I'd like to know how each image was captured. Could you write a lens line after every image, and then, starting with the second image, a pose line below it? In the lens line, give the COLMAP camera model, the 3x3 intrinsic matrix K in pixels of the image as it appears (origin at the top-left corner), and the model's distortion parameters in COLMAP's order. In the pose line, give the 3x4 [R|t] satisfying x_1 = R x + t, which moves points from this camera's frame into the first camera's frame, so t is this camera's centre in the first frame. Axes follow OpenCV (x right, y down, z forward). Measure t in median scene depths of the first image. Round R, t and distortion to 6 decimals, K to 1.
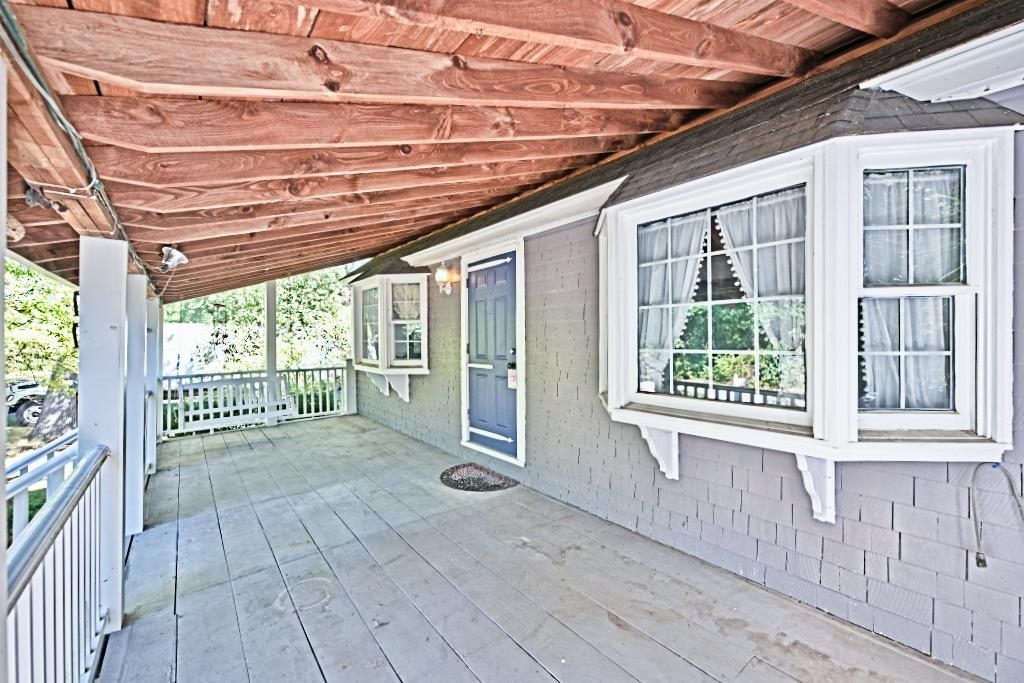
lens RADIAL K [[421.0, 0, 508.9], [0, 421.0, 341.7], [0, 0, 1]] dist [-0.002470, 0.000000]
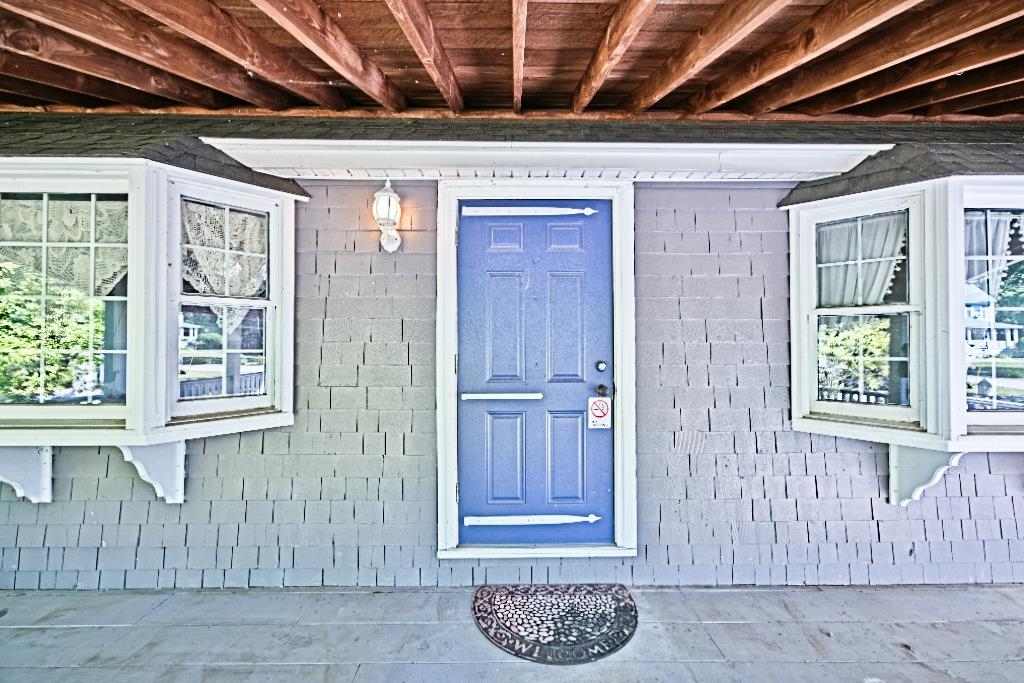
lens RADIAL K [[413.1, 0, 512.4], [0, 413.1, 339.9], [0, 0, 1]] dist [0.001201, 0.000261]
pose [[0.603487, 0.013934, 0.797251, -0.551688], [0.002590, 0.999808, -0.019434, -0.003742], [-0.797369, 0.013793, 0.603334, 0.774832]]
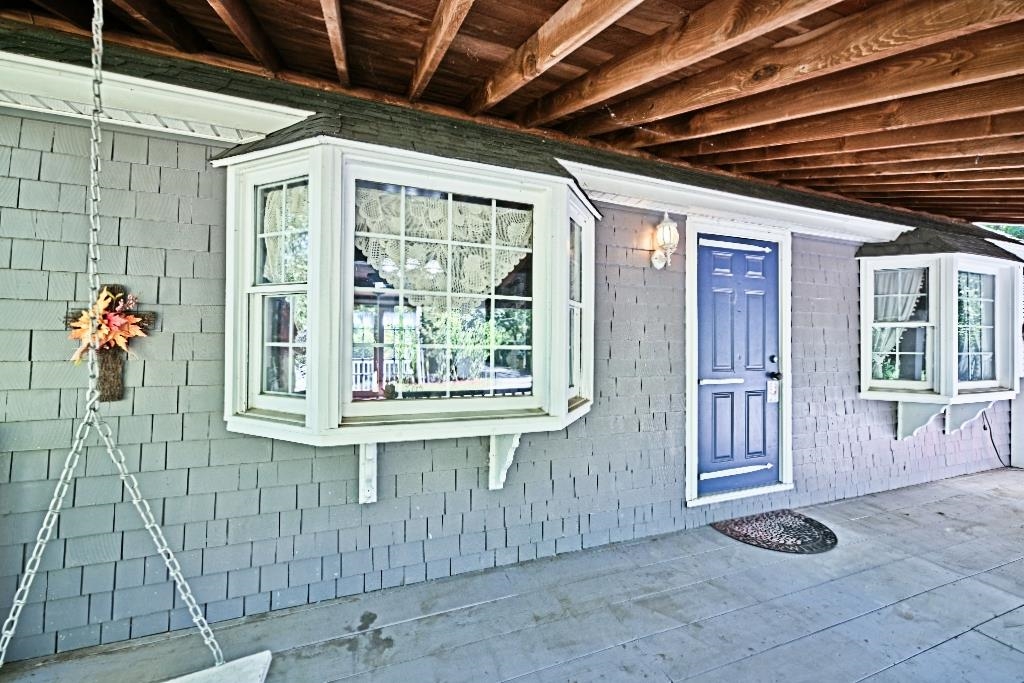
lens RADIAL K [[419.5, 0, 515.4], [0, 419.5, 337.6], [0, 0, 1]] dist [0.003740, 0.000028]
pose [[0.279447, 0.019360, 0.959966, -0.986782], [-0.003389, 0.999810, -0.019177, -0.002554], [-0.960155, 0.002106, 0.279460, 1.311028]]
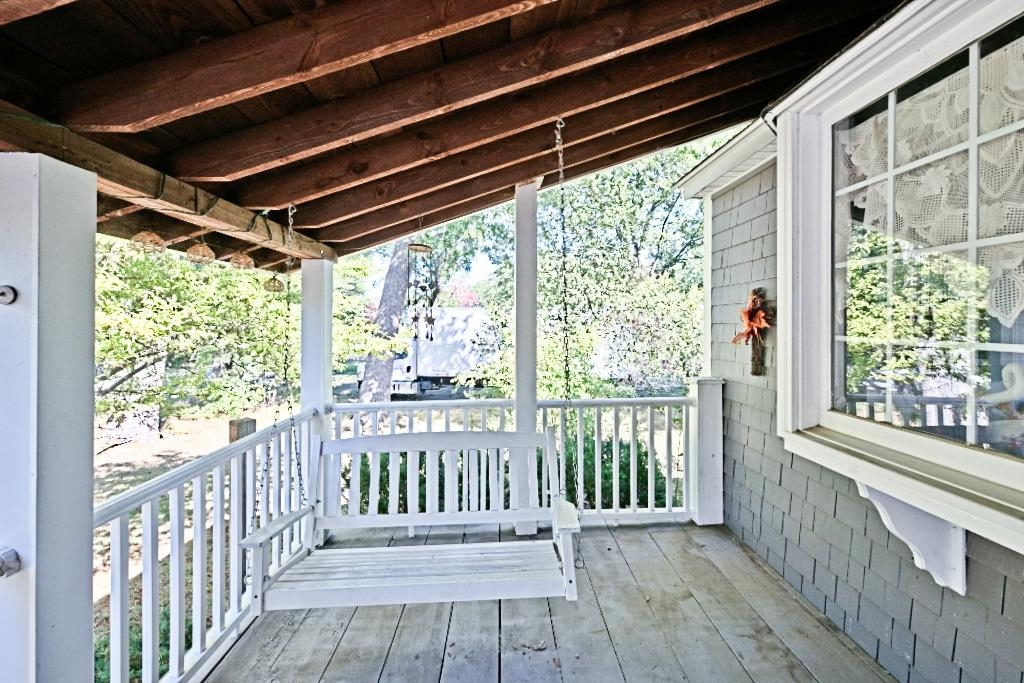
lens RADIAL K [[424.0, 0, 512.2], [0, 424.0, 322.9], [0, 0, 1]] dist [0.000347, 0.000213]
pose [[0.803256, 0.004478, -0.595617, -0.569729], [-0.008380, 0.999958, -0.003783, -0.012490], [0.595574, 0.008030, 0.803260, 1.141249]]
